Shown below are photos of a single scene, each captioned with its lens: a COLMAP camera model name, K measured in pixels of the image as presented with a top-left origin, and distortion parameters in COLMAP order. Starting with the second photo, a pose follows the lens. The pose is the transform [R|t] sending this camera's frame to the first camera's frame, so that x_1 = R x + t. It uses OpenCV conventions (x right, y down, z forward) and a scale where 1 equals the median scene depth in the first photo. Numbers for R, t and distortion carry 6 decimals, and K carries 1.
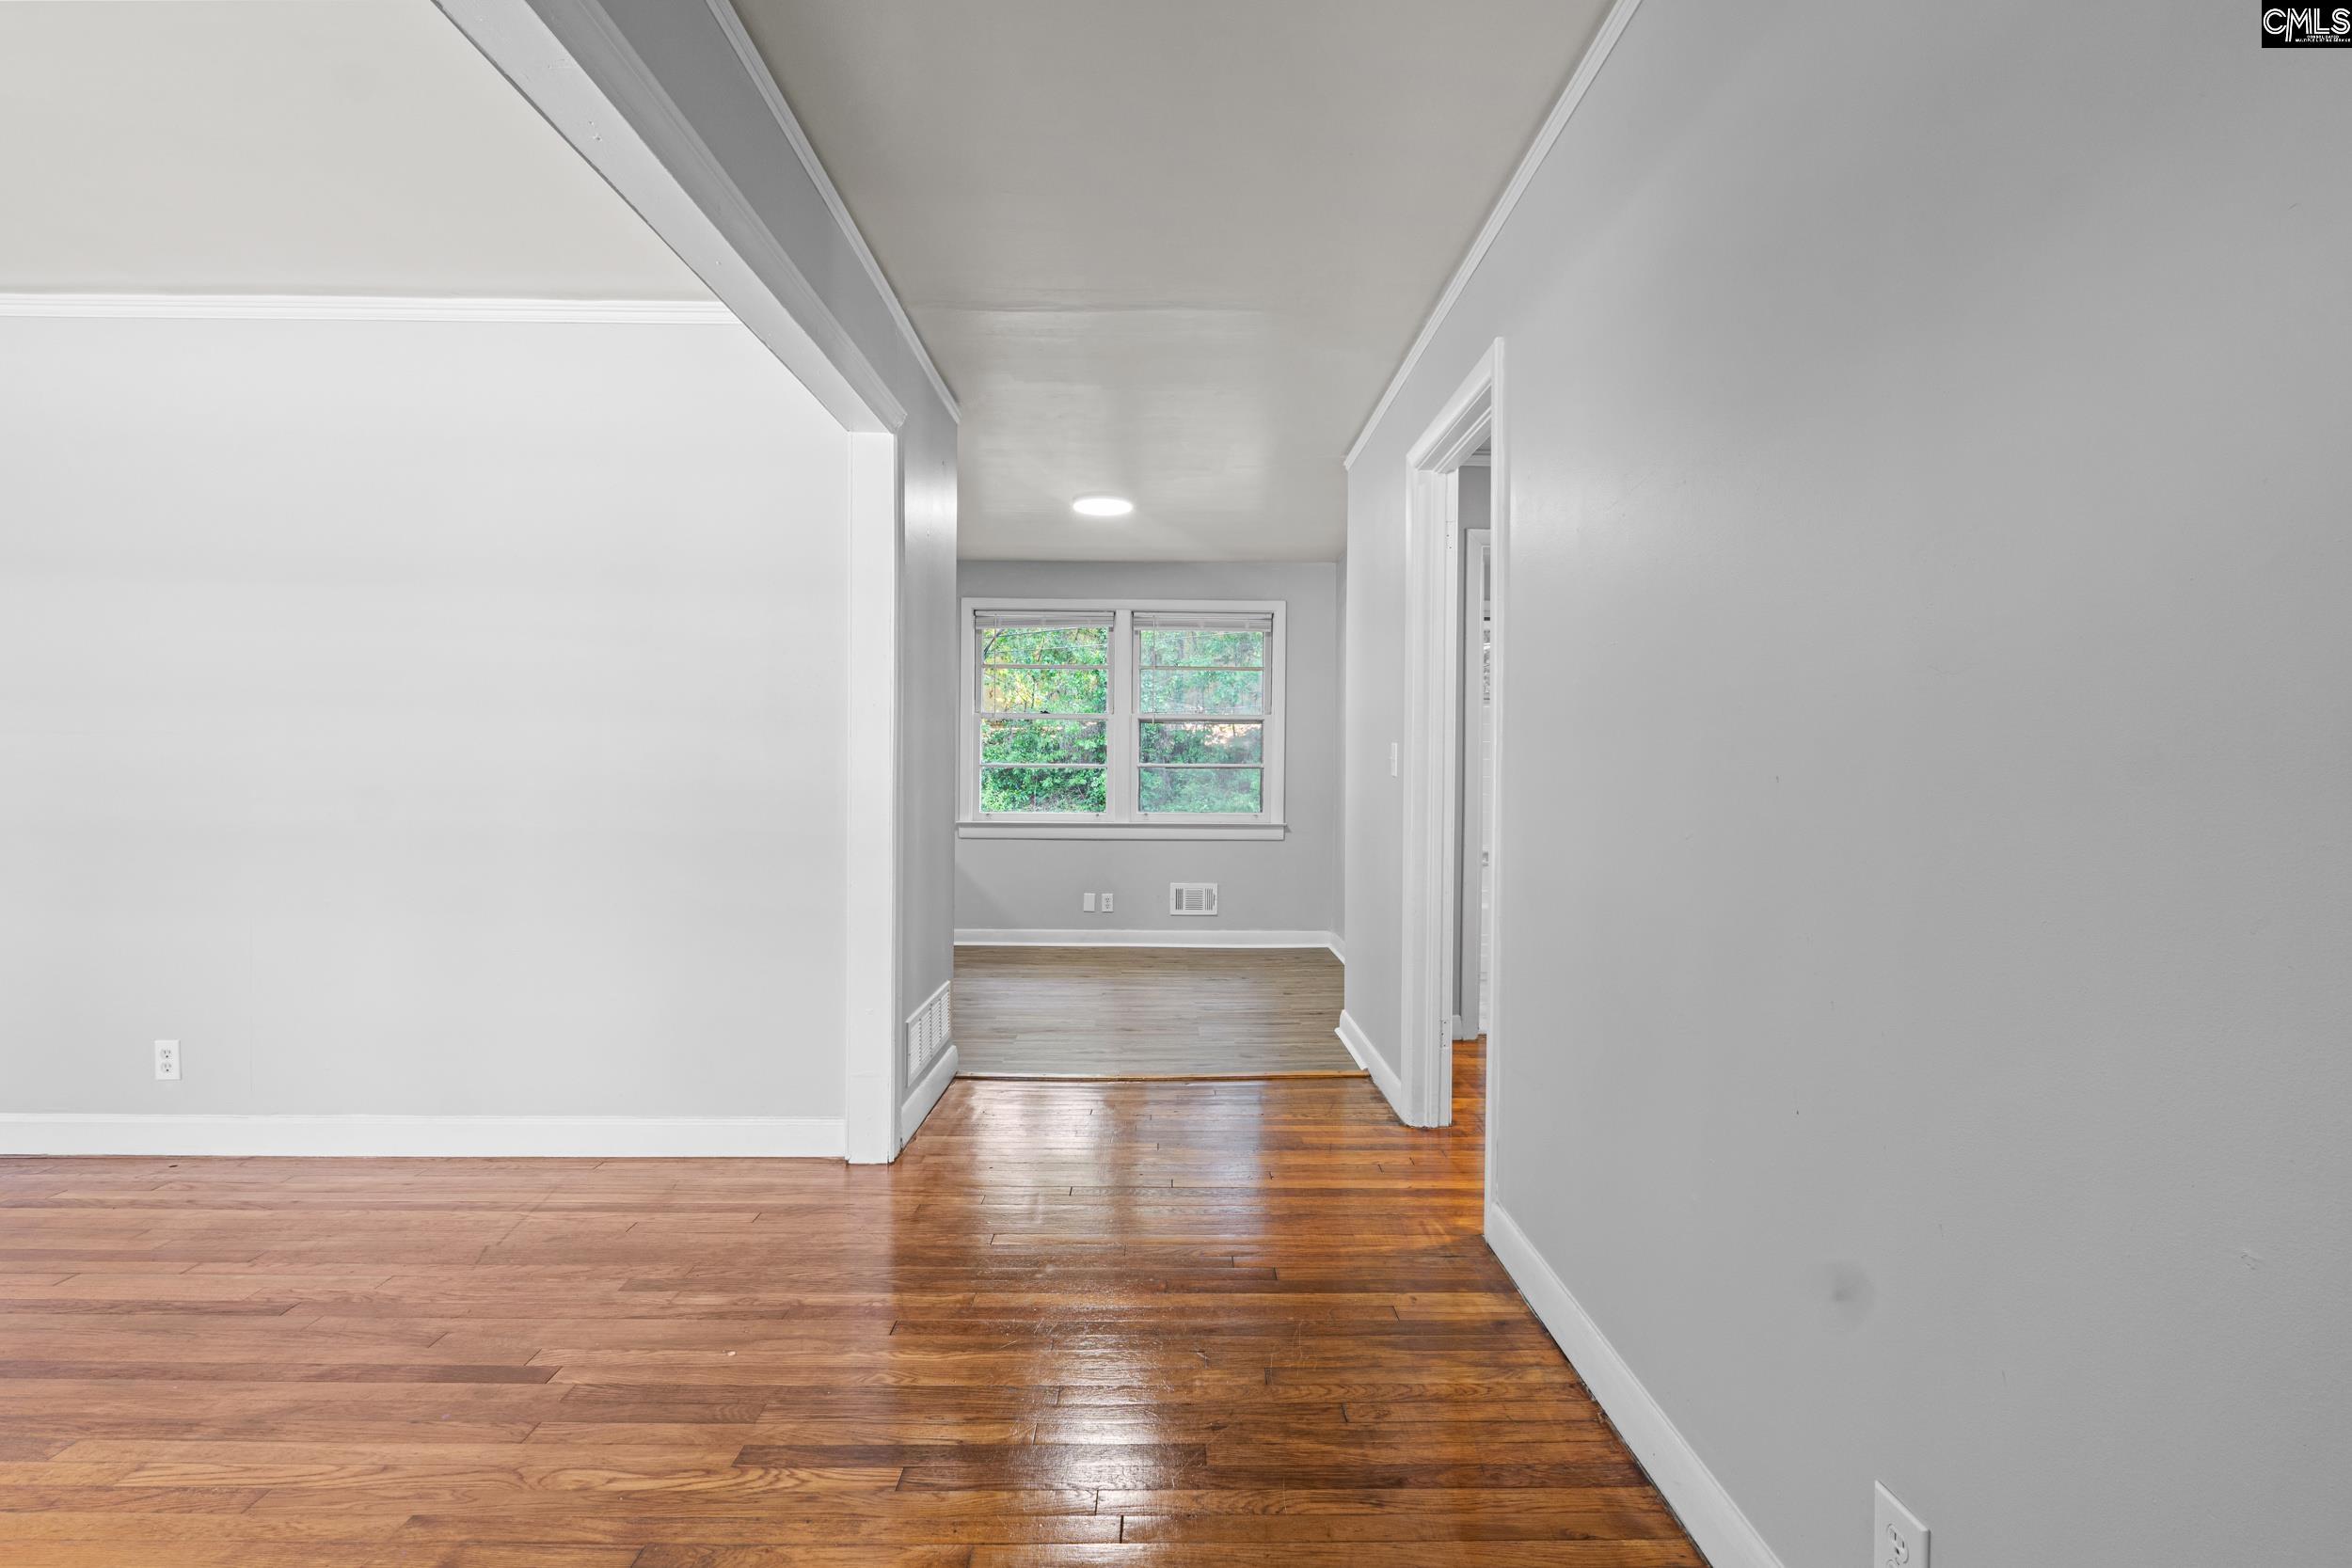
lens RADIAL K [[1086.1, 0, 1175.1], [0, 1086.1, 774.0], [0, 0, 1]] dist [-0.002621, -0.000266]
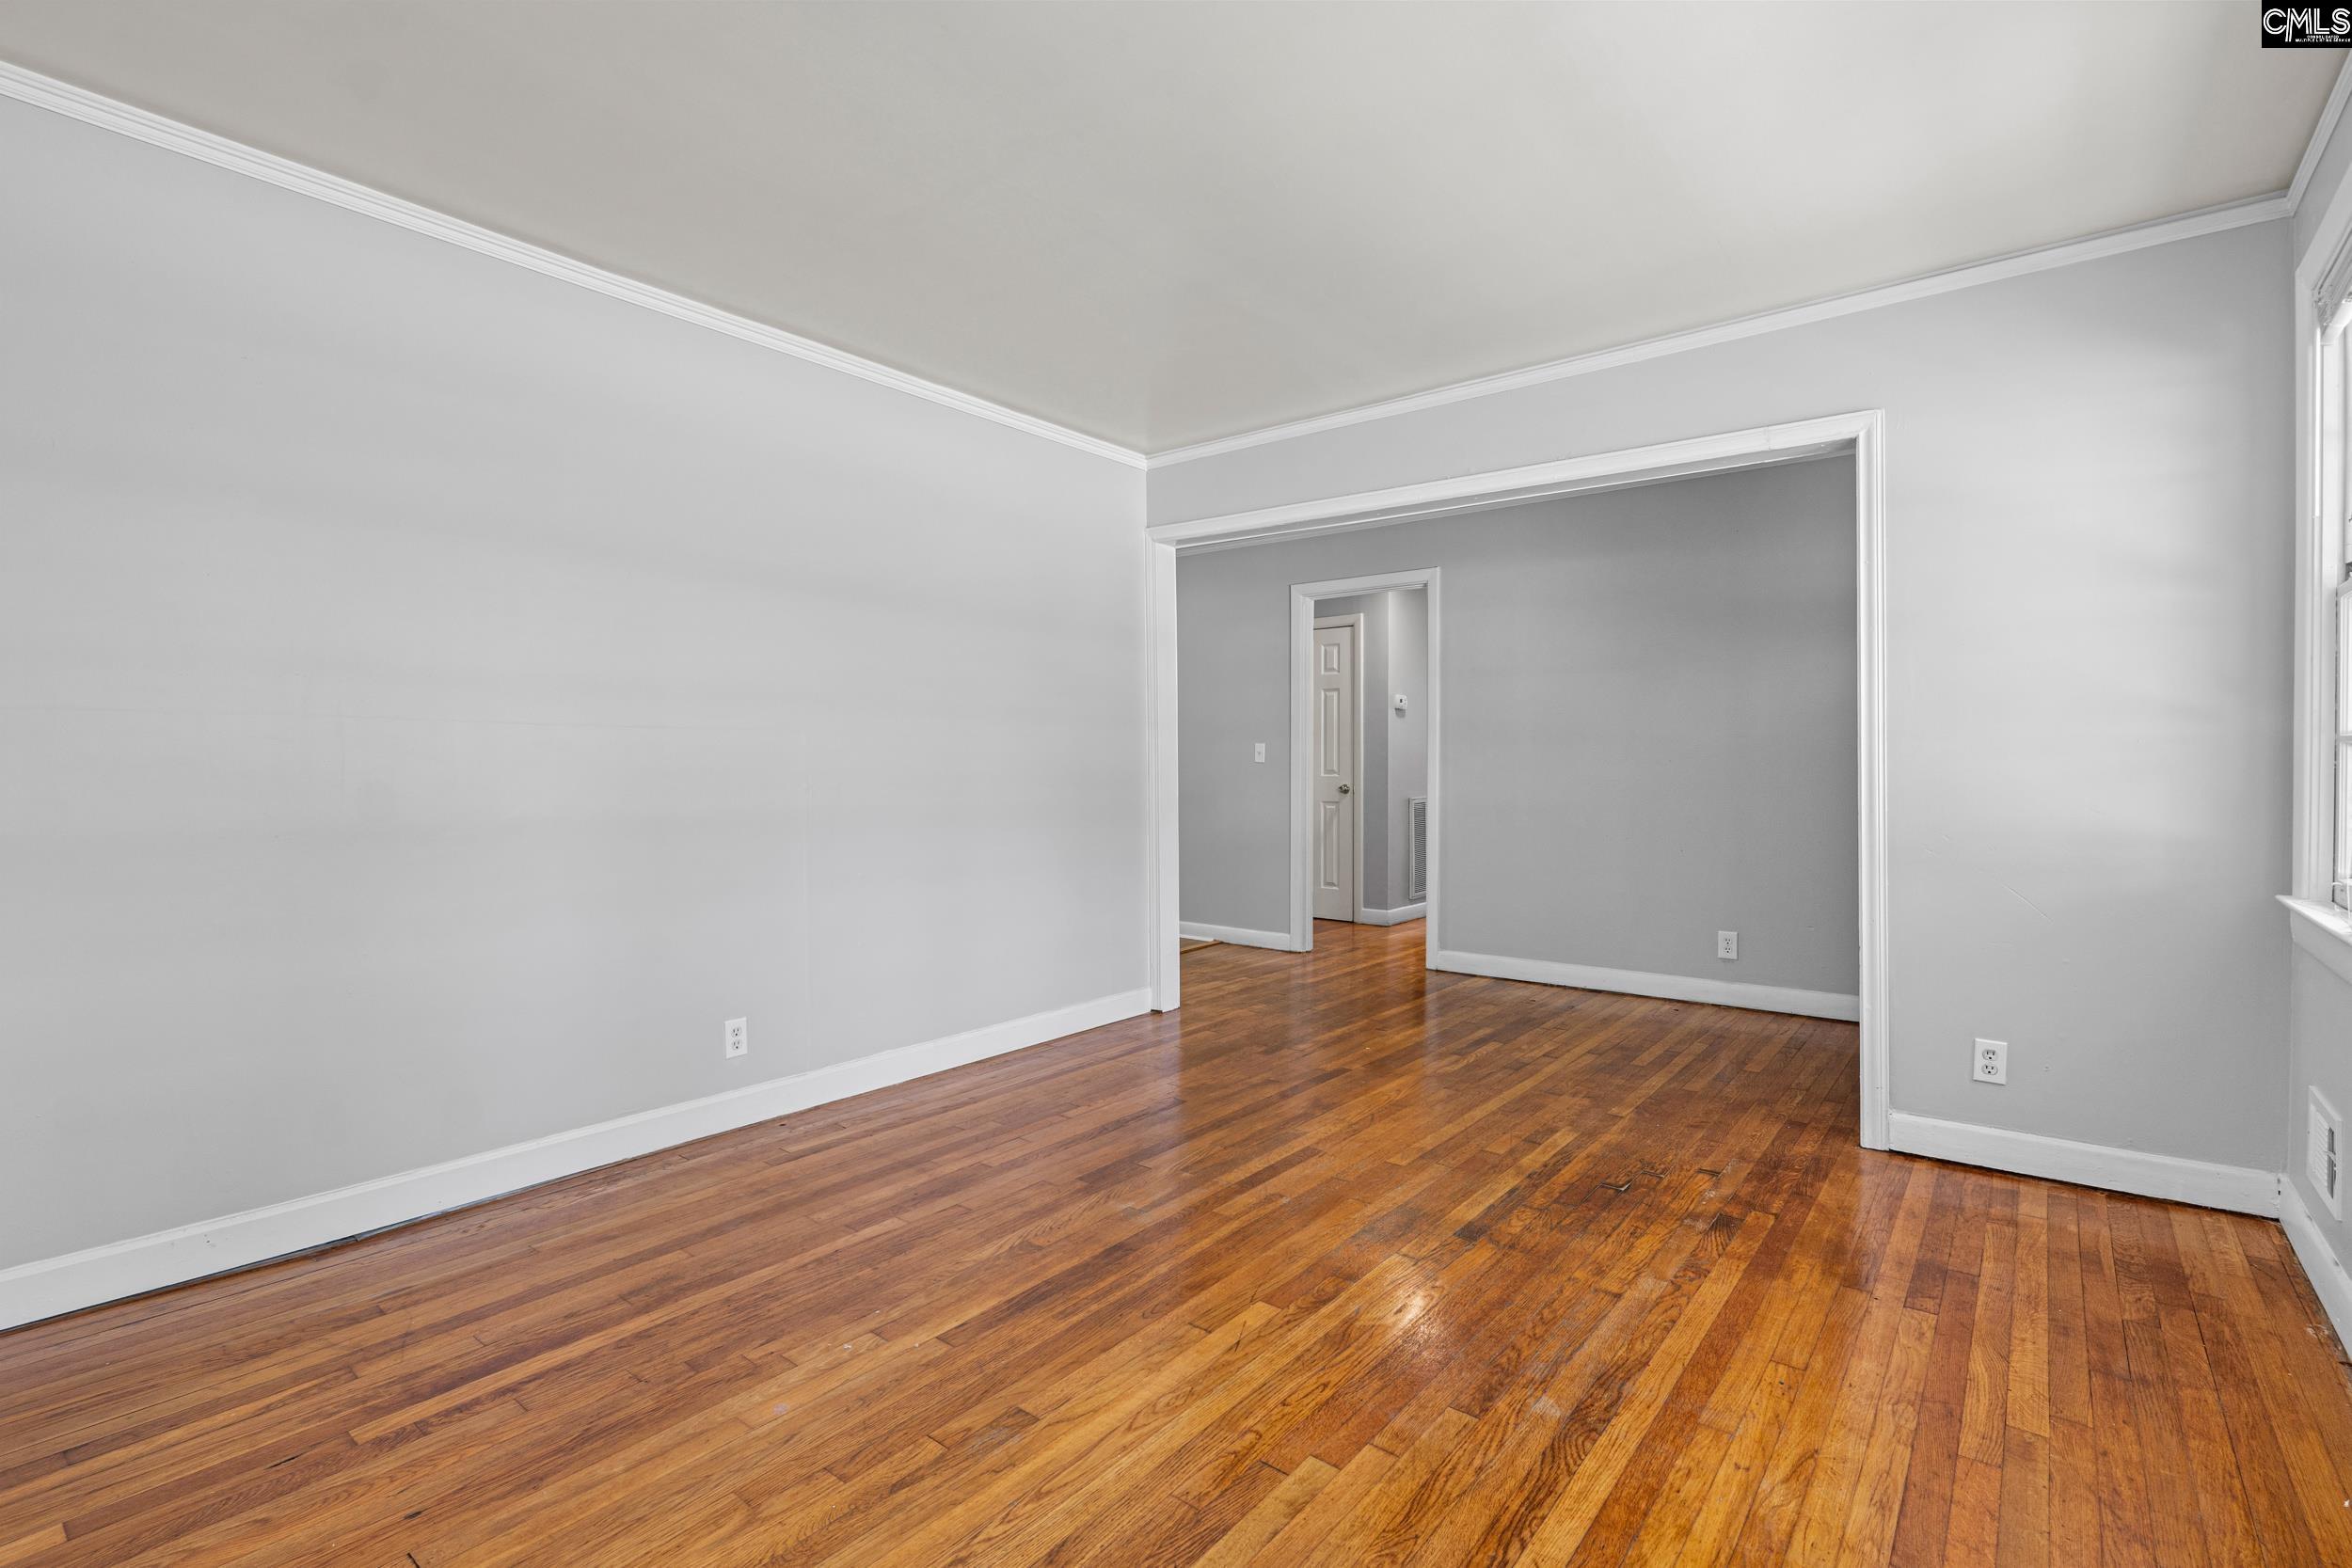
lens RADIAL K [[1086.1, 0, 1173.7], [0, 1086.1, 776.0], [0, 0, 1]] dist [-0.002621, -0.000266]
pose [[0.631730, -0.015789, 0.775028, -1.550762], [0.008577, 0.999874, 0.013378, -0.000898], [-0.775141, -0.001803, 0.631786, 0.004317]]
